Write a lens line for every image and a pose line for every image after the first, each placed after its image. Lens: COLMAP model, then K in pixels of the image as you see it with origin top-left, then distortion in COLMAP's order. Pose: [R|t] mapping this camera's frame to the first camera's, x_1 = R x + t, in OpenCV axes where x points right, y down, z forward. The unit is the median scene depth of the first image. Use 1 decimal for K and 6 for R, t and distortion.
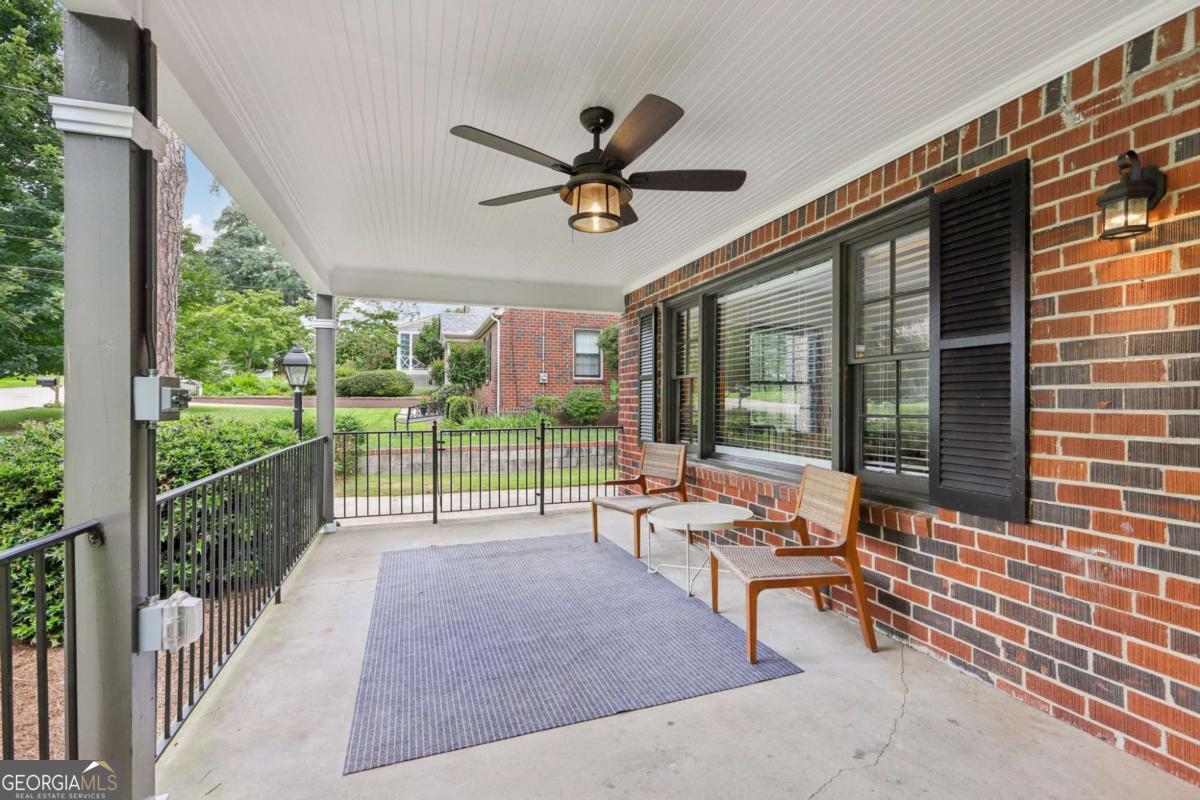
lens RADIAL K [[538.5, 0, 591.8], [0, 538.5, 396.2], [0, 0, 1]] dist [0.003219, 0.000566]
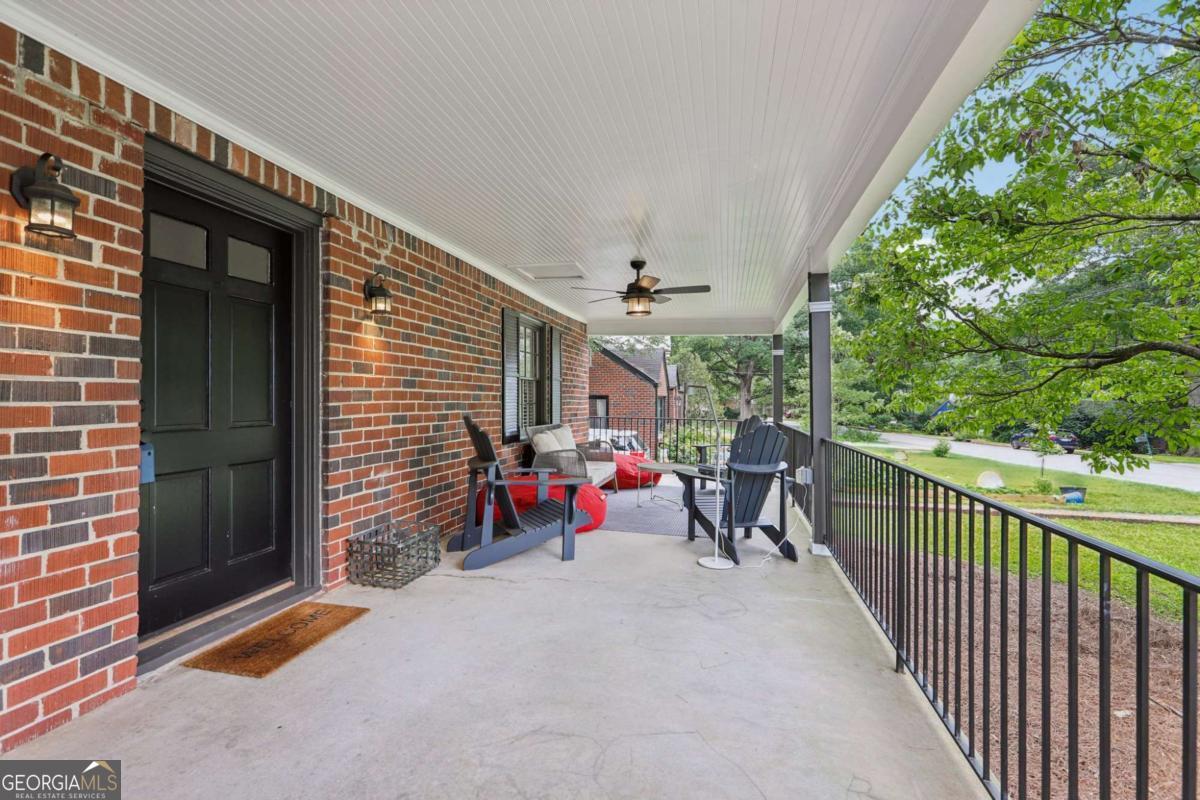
lens RADIAL K [[538.5, 0, 595.5], [0, 538.5, 401.2], [0, 0, 1]] dist [0.003219, 0.000566]
pose [[-0.841872, -0.001798, 0.539674, -0.457832], [-0.004631, 0.999982, -0.003892, 0.023212], [-0.539657, -0.005776, -0.841865, 1.318153]]
